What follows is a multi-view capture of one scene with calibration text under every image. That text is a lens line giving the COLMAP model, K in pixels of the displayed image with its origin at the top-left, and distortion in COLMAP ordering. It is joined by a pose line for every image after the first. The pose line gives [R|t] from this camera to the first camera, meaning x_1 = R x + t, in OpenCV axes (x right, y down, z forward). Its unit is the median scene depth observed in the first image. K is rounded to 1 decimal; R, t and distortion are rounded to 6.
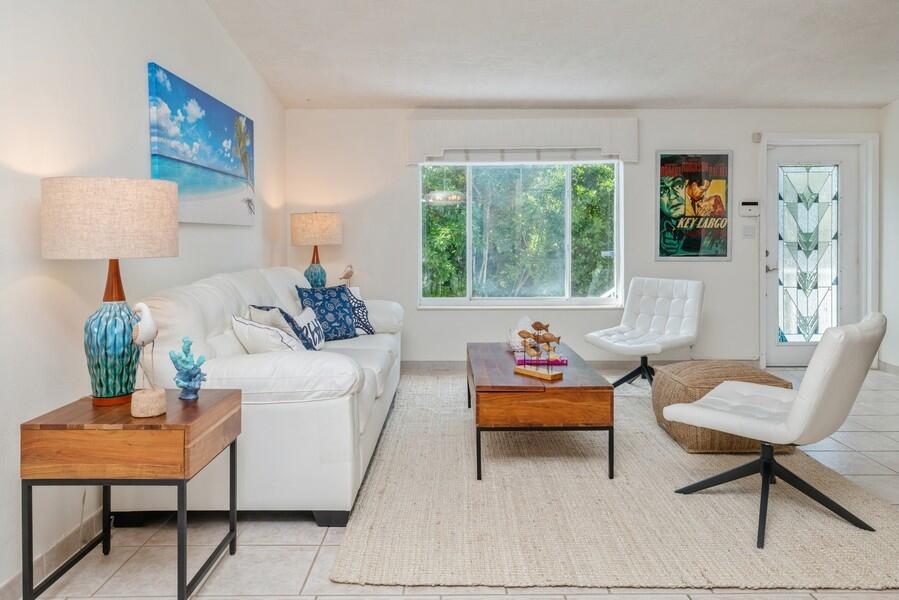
lens RADIAL K [[620.5, 0, 451.0], [0, 620.5, 245.3], [0, 0, 1]] dist [-0.003623, -0.002558]
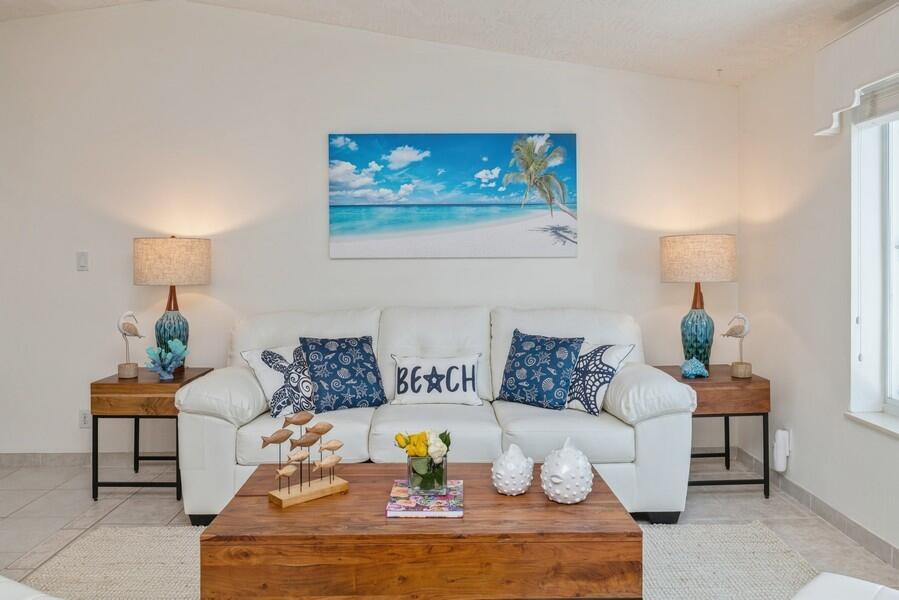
lens RADIAL K [[679.4, 0, 449.2], [0, 679.4, 268.5], [0, 0, 1]] dist [0.006740, 0.001590]
pose [[0.011065, 0.015522, -0.999818, 0.499390], [-0.009301, 0.999838, 0.015420, -0.022987], [0.999896, 0.009128, 0.011208, 0.668285]]
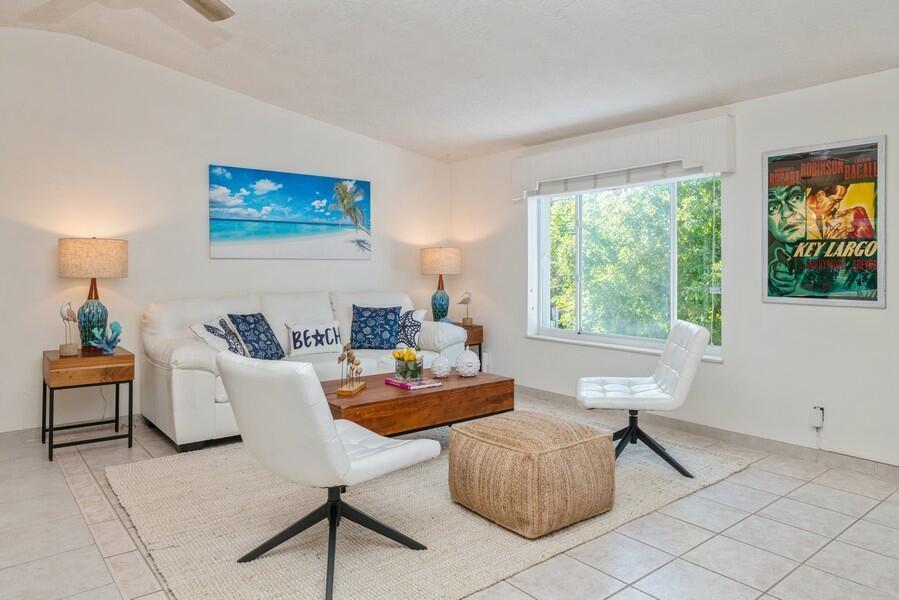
lens RADIAL K [[594.2, 0, 449.3], [0, 594.2, 267.2], [0, 0, 1]] dist [0.000042, -0.000359]
pose [[0.629748, 0.003201, -0.776793, 0.646325], [-0.013121, 0.999893, -0.006517, -0.006796], [0.776689, 0.014296, 0.629723, 0.265074]]
